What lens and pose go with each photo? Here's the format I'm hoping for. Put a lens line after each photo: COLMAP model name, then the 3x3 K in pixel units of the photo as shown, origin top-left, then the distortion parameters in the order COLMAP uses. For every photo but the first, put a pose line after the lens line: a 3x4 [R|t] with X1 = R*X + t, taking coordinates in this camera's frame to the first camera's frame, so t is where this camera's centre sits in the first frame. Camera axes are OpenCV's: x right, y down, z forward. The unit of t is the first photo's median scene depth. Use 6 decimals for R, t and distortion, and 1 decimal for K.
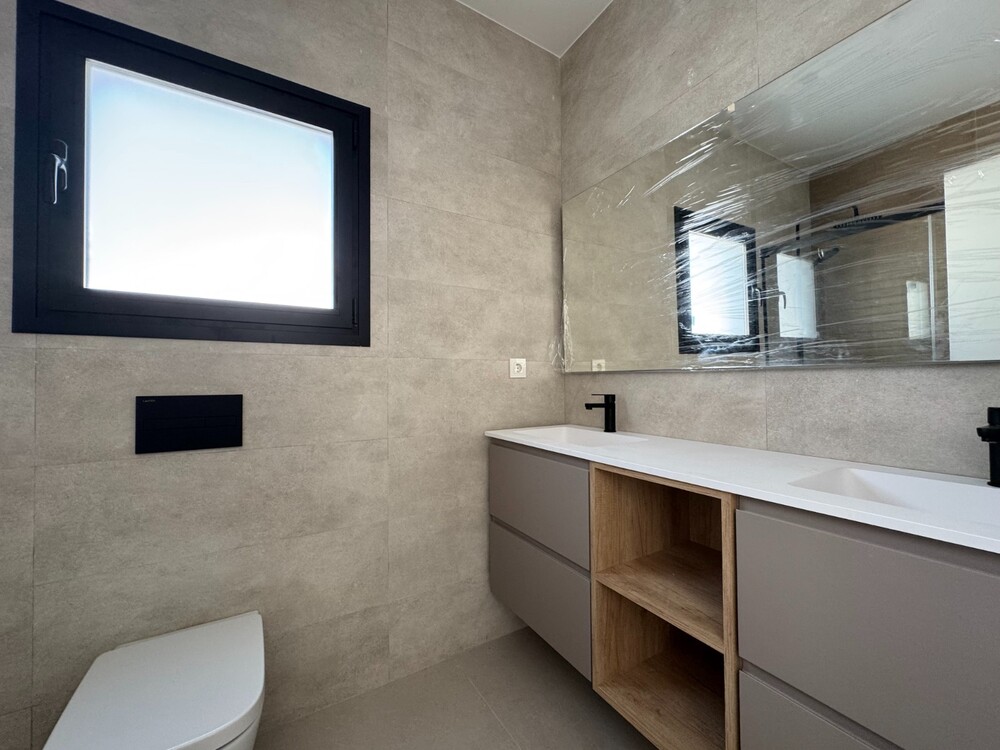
lens RADIAL K [[400.2, 0, 499.1], [0, 400.2, 375.4], [0, 0, 1]] dist [-0.001814, 0.000453]
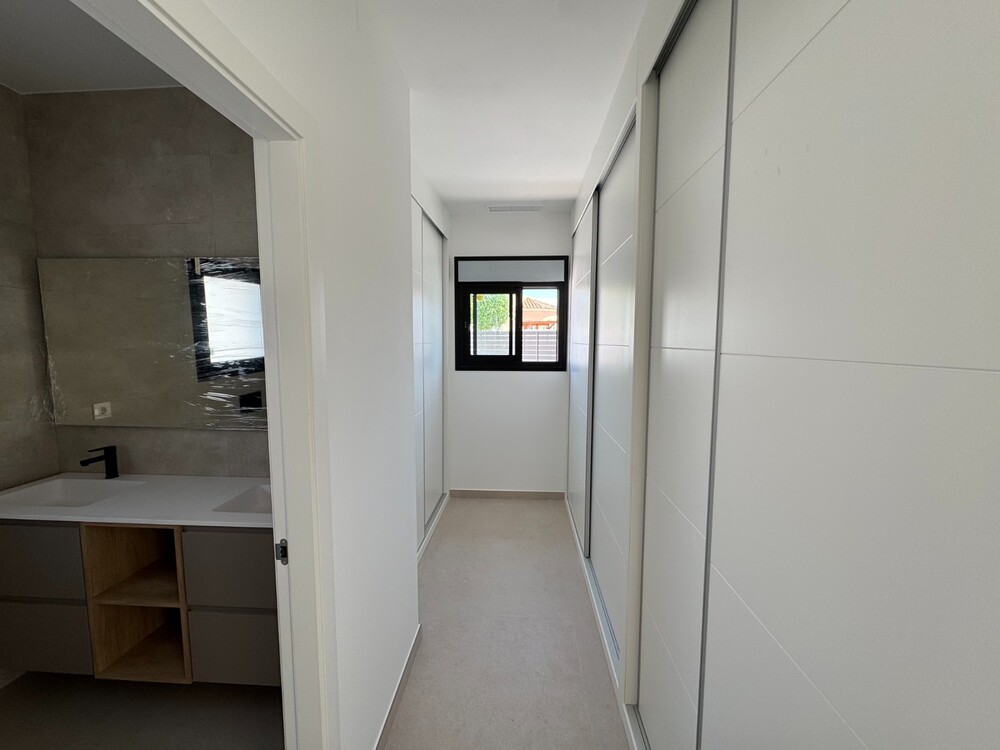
lens RADIAL K [[400.2, 0, 498.0], [0, 400.2, 375.7], [0, 0, 1]] dist [-0.001814, 0.000453]
pose [[0.569200, -0.065608, 0.819577, -0.024084], [-0.019556, 0.995449, 0.093268, -0.258363], [-0.821966, -0.069116, 0.565327, -0.530039]]
